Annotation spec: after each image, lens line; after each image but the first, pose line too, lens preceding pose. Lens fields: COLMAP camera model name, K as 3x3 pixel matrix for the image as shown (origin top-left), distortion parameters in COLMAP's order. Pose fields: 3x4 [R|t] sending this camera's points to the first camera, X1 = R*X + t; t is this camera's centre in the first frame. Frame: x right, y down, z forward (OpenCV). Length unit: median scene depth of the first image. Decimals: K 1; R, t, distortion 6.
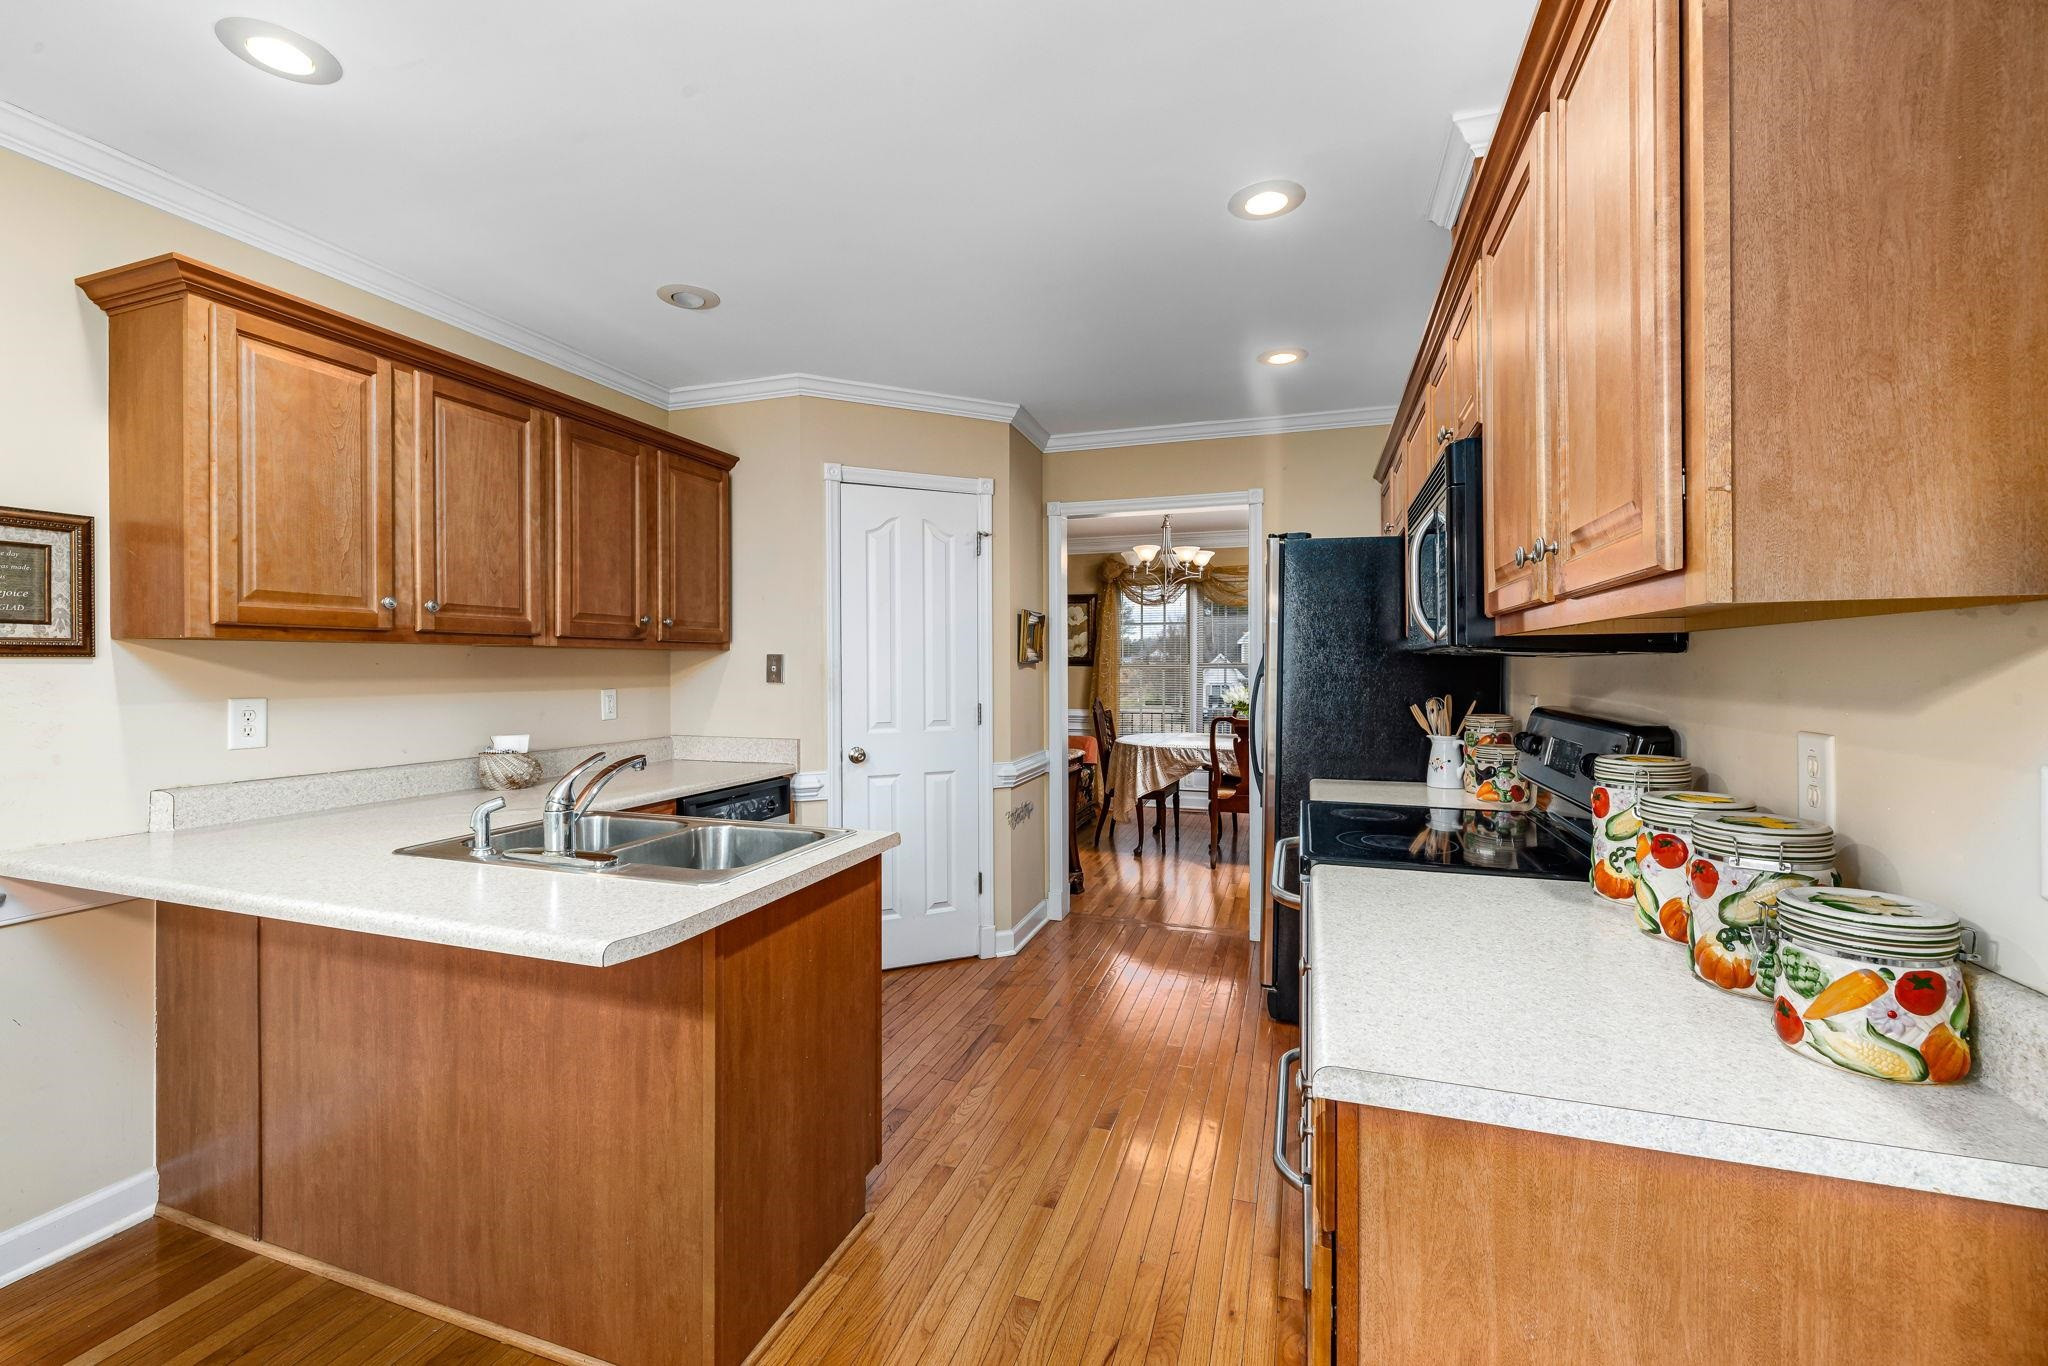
lens RADIAL K [[867.0, 0, 1018.7], [0, 867.0, 656.2], [0, 0, 1]] dist [0.000978, 0.000357]
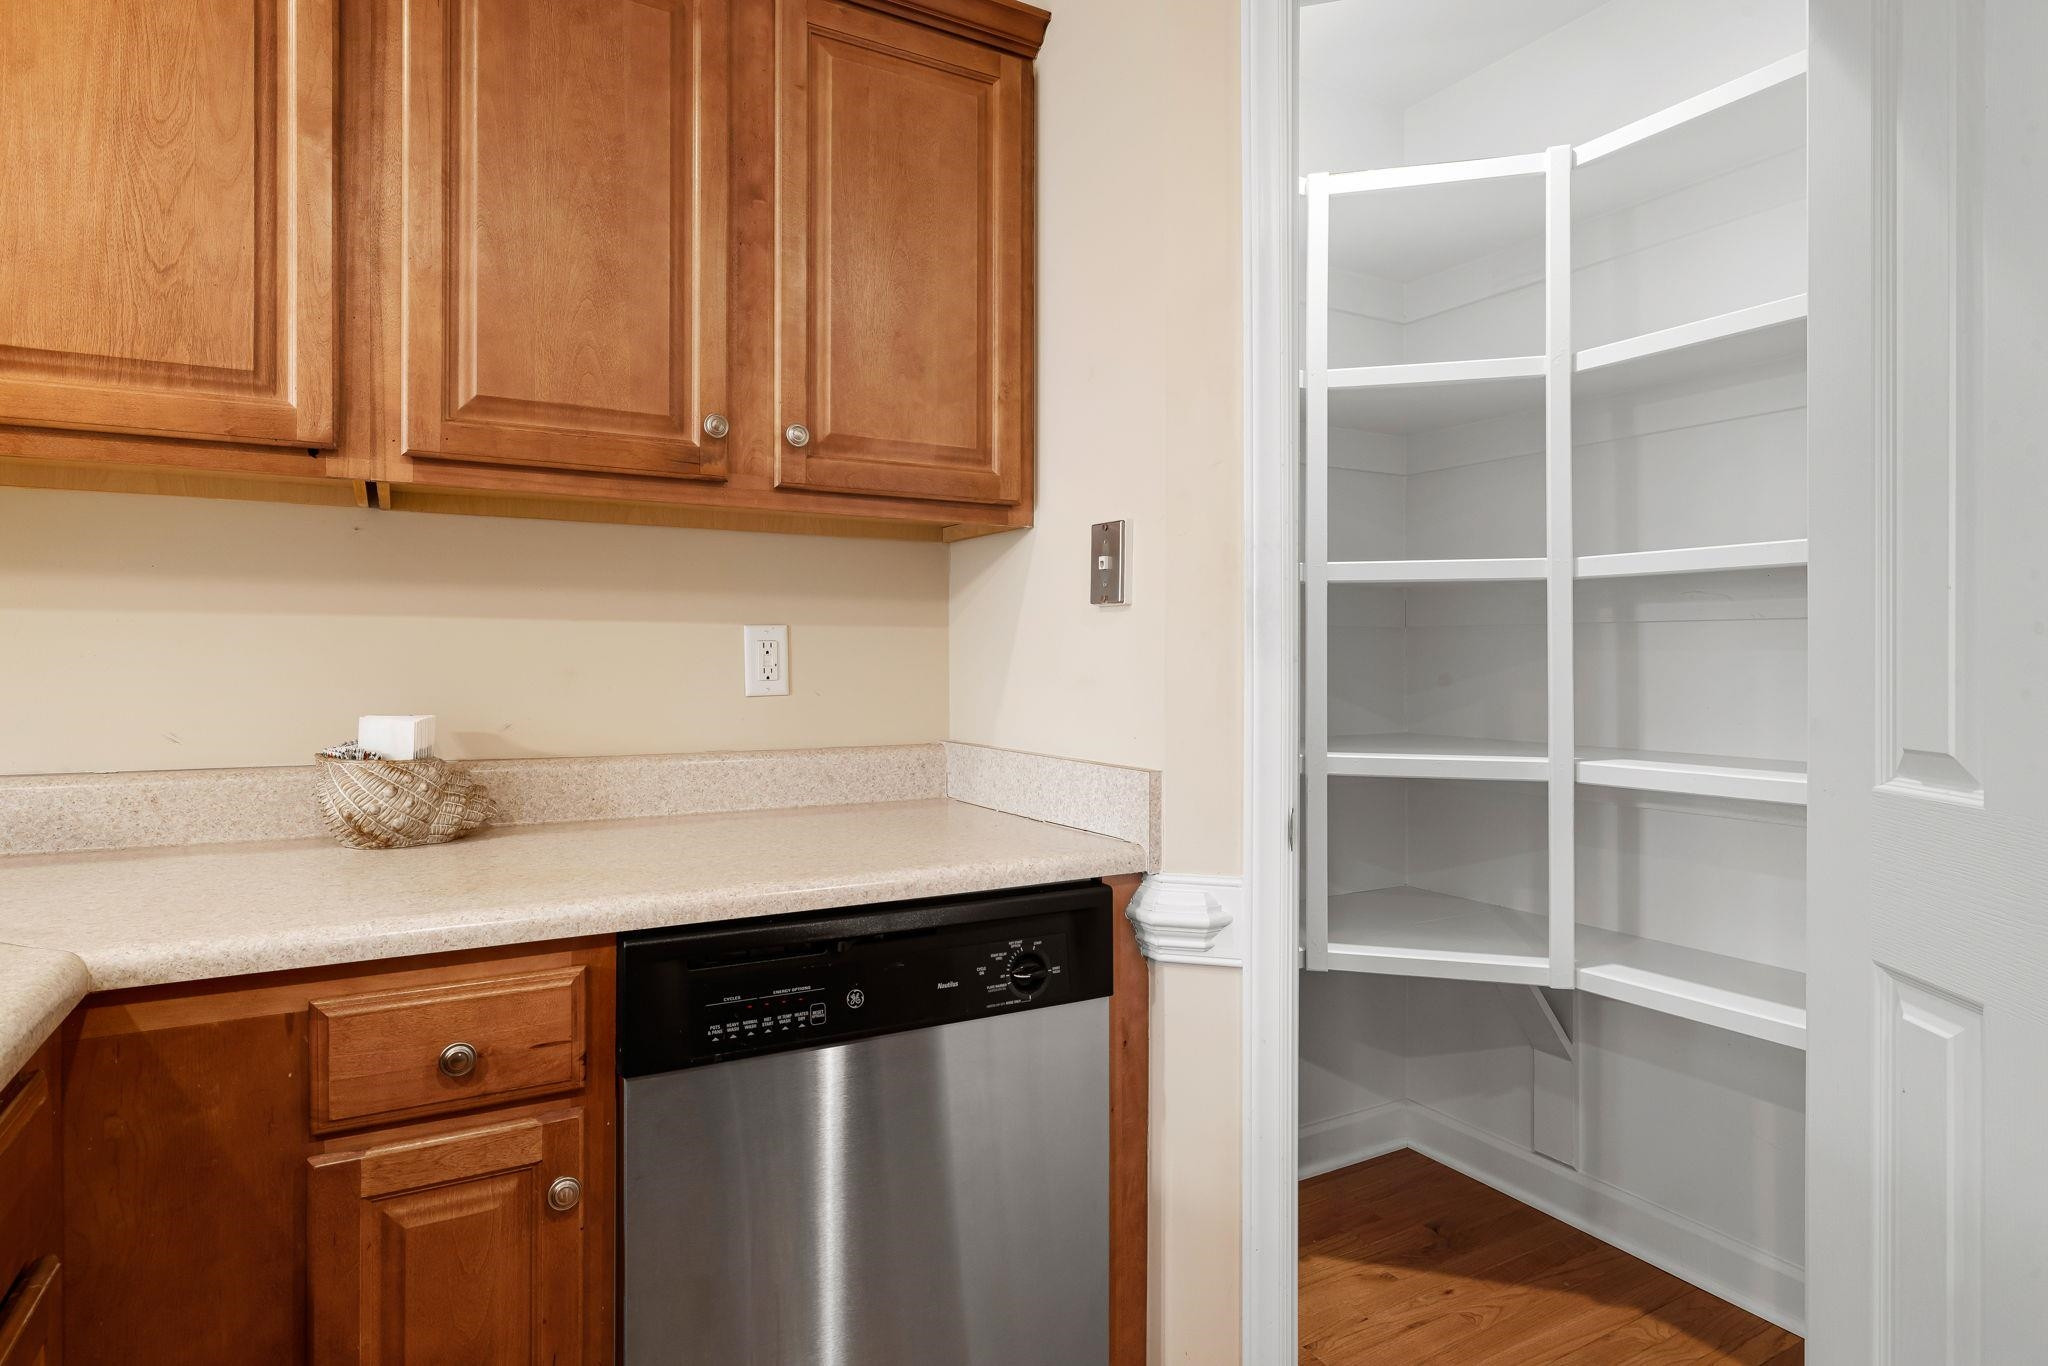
lens RADIAL K [[1099.8, 0, 1018.3], [0, 1099.8, 633.2], [0, 0, 1]] dist [-0.001531, 0.000039]
pose [[0.748934, -0.003381, -0.662635, -0.015675], [0.000858, 0.999991, -0.004132, 0.046864], [0.662644, 0.002526, 0.748931, 0.687896]]
